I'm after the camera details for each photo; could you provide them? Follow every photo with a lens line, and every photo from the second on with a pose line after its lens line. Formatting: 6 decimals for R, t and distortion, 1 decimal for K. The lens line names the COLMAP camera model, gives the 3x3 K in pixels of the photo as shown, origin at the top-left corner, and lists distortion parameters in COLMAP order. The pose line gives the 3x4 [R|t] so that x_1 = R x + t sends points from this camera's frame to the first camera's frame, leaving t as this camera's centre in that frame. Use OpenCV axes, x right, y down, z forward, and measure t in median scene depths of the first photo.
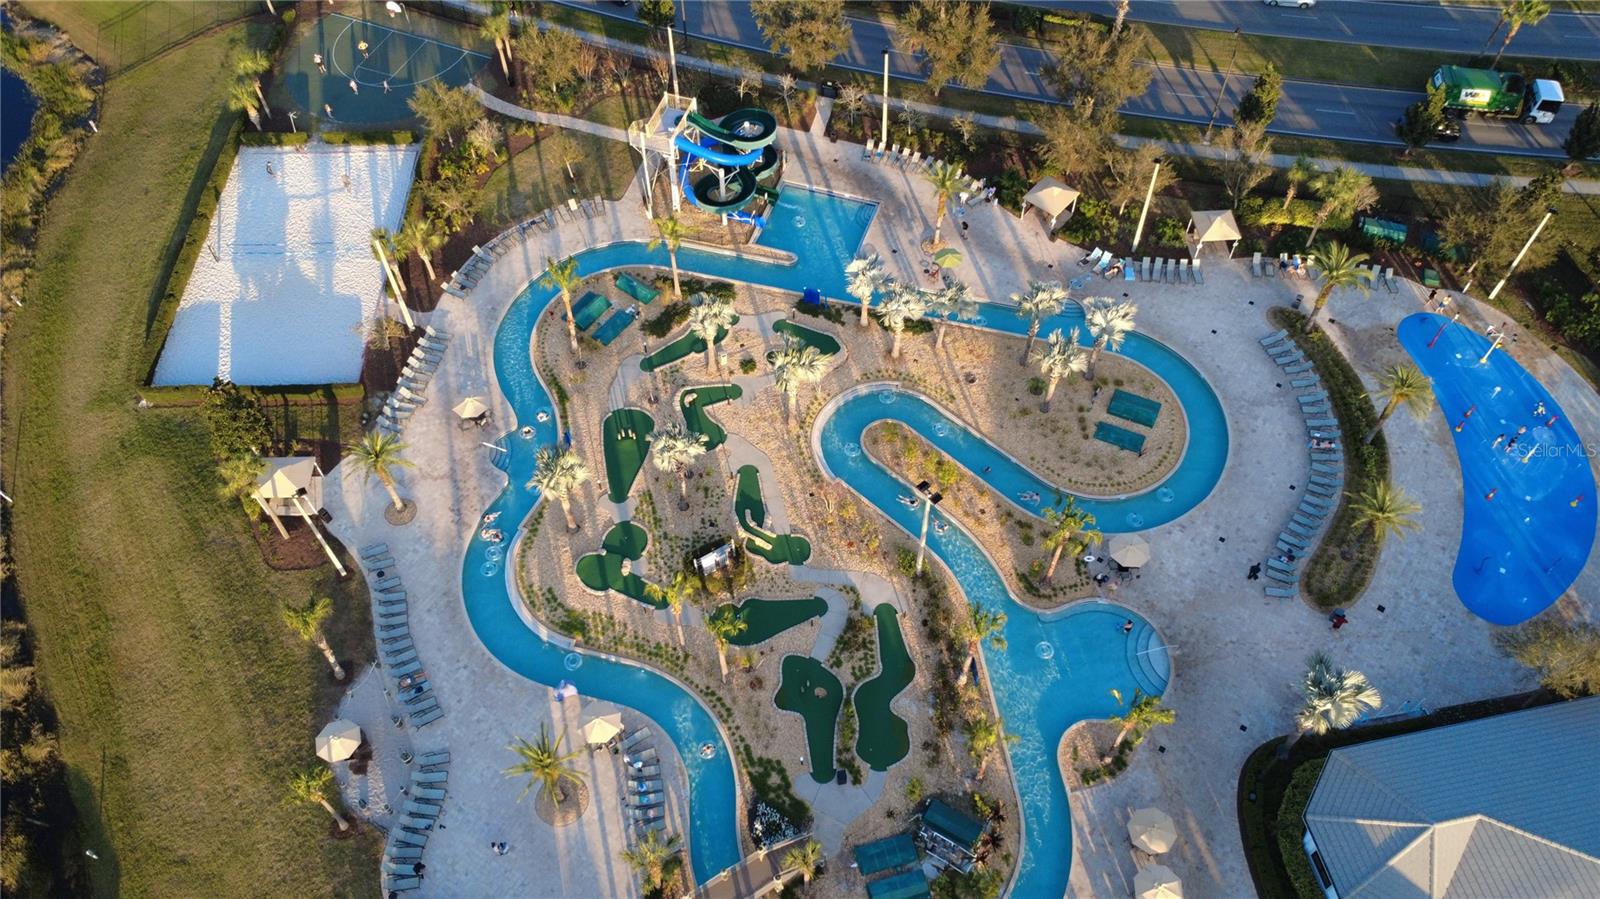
lens RADIAL K [[1221.2, 0, 803.9], [0, 1221.2, 447.4], [0, 0, 1]] dist [0.001798, 0.004830]
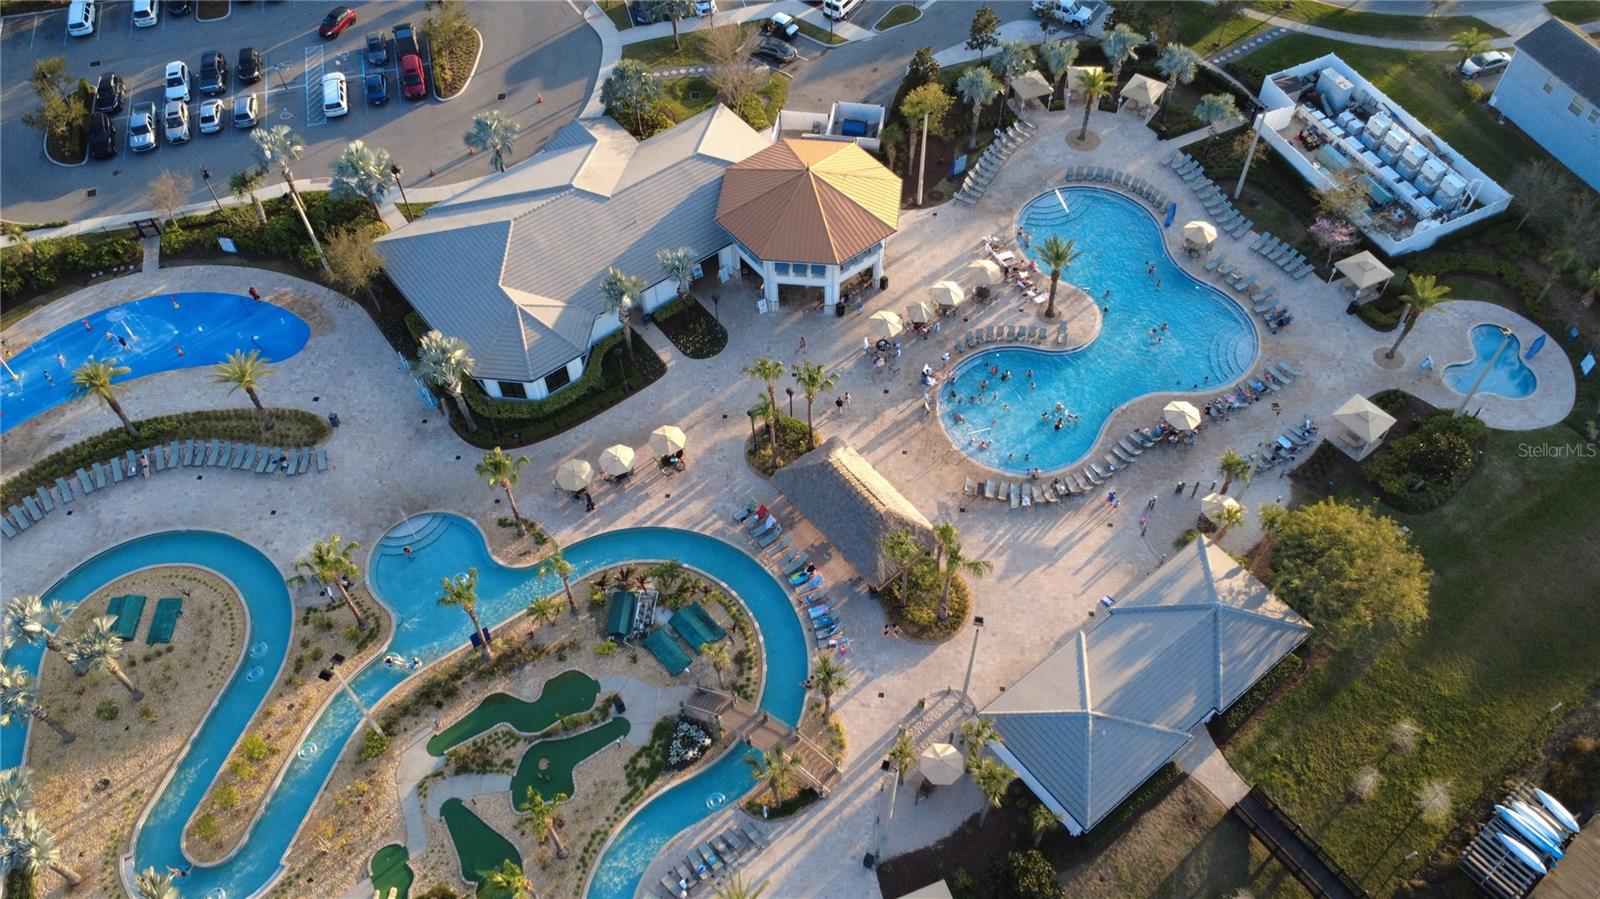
lens RADIAL K [[1221.2, 0, 803.9], [0, 1221.2, 447.4], [0, 0, 1]] dist [0.001798, 0.004830]
pose [[-0.455393, -0.696980, 0.553928, -0.454020], [0.733908, 0.058322, 0.676740, -0.333857], [-0.503980, 0.714715, 0.484960, 0.216141]]
